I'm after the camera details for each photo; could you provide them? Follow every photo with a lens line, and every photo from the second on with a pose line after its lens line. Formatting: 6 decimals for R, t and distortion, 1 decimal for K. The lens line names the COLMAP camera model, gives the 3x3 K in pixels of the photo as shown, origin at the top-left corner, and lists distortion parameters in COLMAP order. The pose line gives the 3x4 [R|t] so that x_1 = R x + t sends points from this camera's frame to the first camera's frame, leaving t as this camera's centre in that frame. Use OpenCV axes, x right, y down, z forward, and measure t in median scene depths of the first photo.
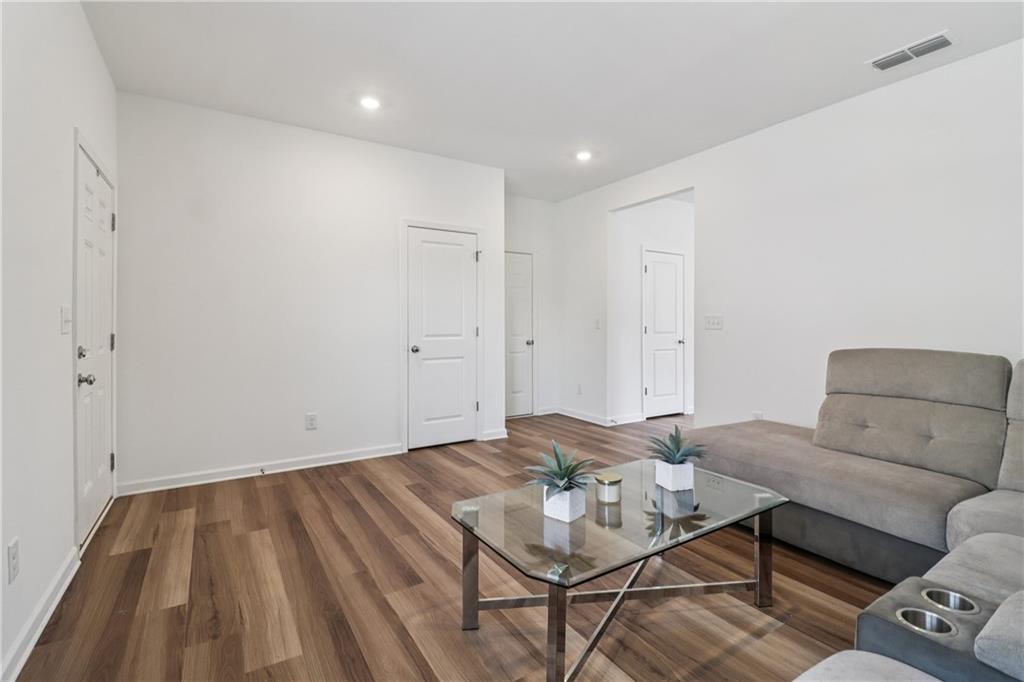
lens RADIAL K [[471.9, 0, 517.5], [0, 471.9, 325.7], [0, 0, 1]] dist [0.013410, -0.010375]
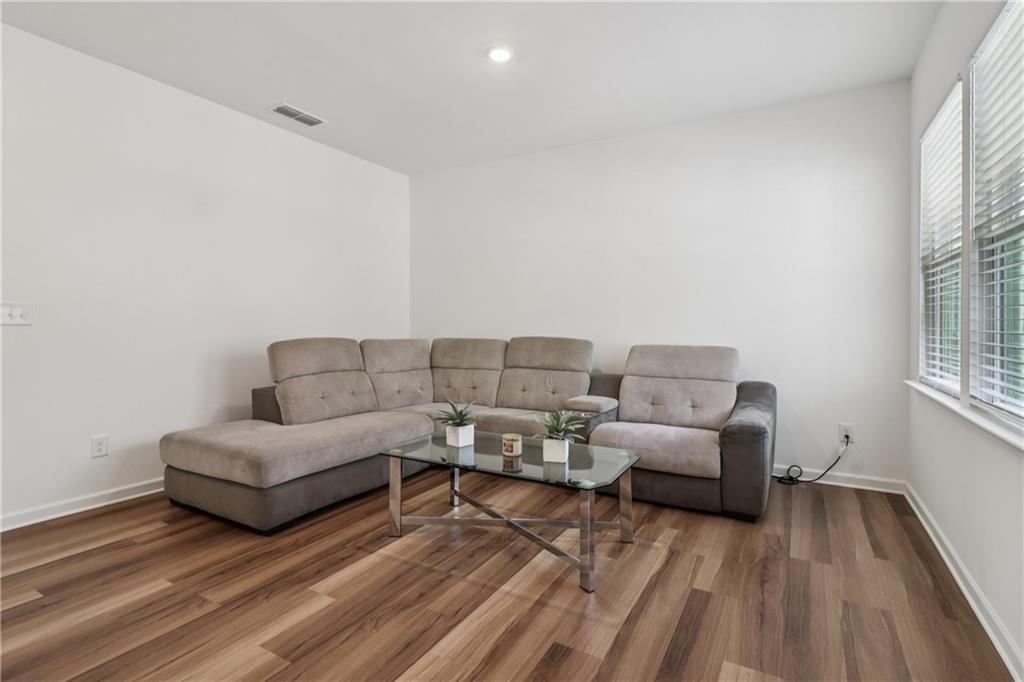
lens RADIAL K [[495.5, 0, 511.0], [0, 495.5, 332.8], [0, 0, 1]] dist [0.011131, -0.006525]
pose [[-0.453757, -0.015891, 0.890984, -0.732716], [0.003799, 0.999797, 0.019766, 0.007657], [-0.891118, 0.012354, -0.453604, 1.173325]]
